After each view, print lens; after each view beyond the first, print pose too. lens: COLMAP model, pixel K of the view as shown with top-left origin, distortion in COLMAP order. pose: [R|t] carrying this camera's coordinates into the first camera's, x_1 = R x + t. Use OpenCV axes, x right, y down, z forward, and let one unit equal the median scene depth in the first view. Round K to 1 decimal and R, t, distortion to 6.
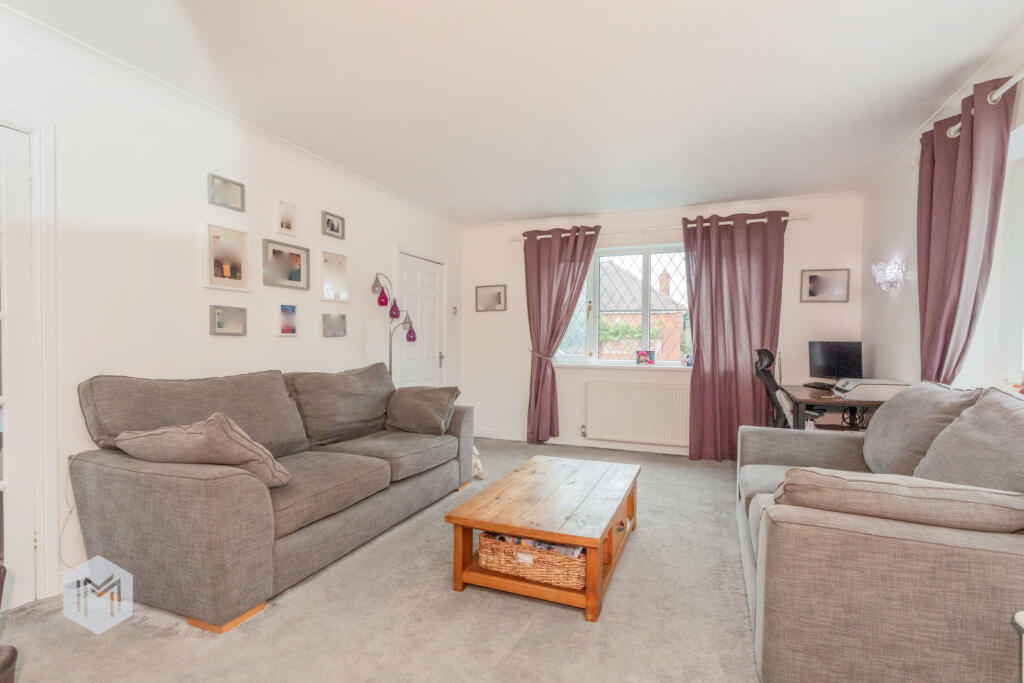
lens RADIAL K [[486.7, 0, 512.0], [0, 486.7, 341.5], [0, 0, 1]] dist [0.012803, -0.000195]
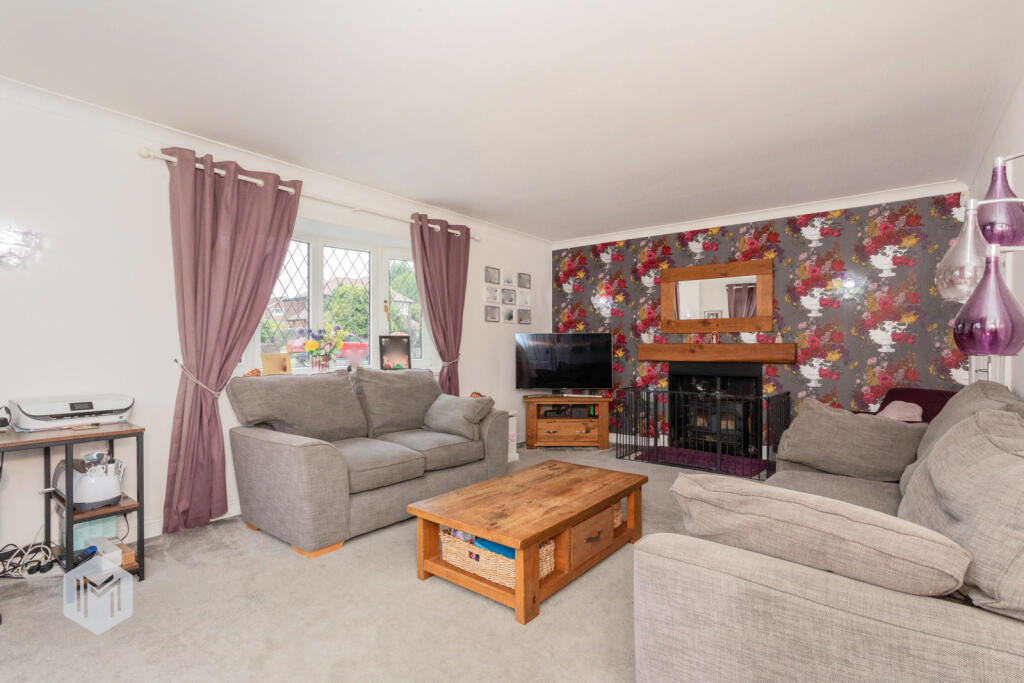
lens RADIAL K [[492.1, 0, 512.0], [0, 492.1, 341.5], [0, 0, 1]] dist [-0.002614, 0.000509]
pose [[-0.958891, 0.000167, 0.283776, -0.107669], [-0.003156, 0.999932, -0.011251, 0.004808], [-0.283759, -0.011684, -0.958825, 1.583302]]
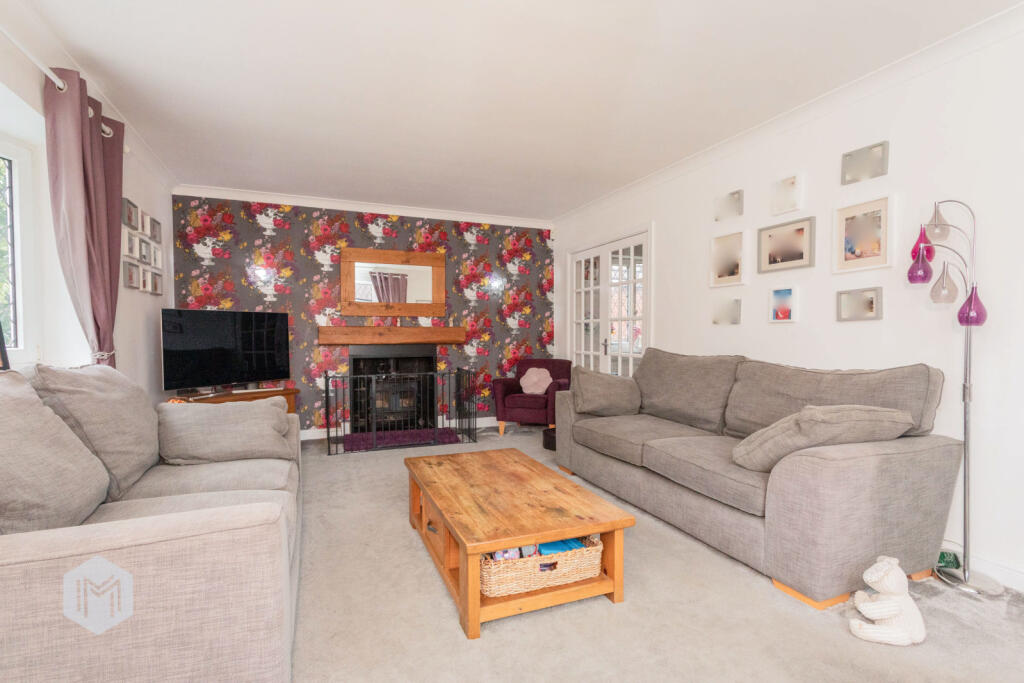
lens RADIAL K [[486.7, 0, 512.0], [0, 486.7, 341.5], [0, 0, 1]] dist [0.012803, -0.000195]
pose [[-0.718827, 0.010810, -0.695105, 0.571327], [-0.002404, 0.999834, 0.018035, 0.010727], [0.695185, 0.014635, -0.718682, 1.340302]]
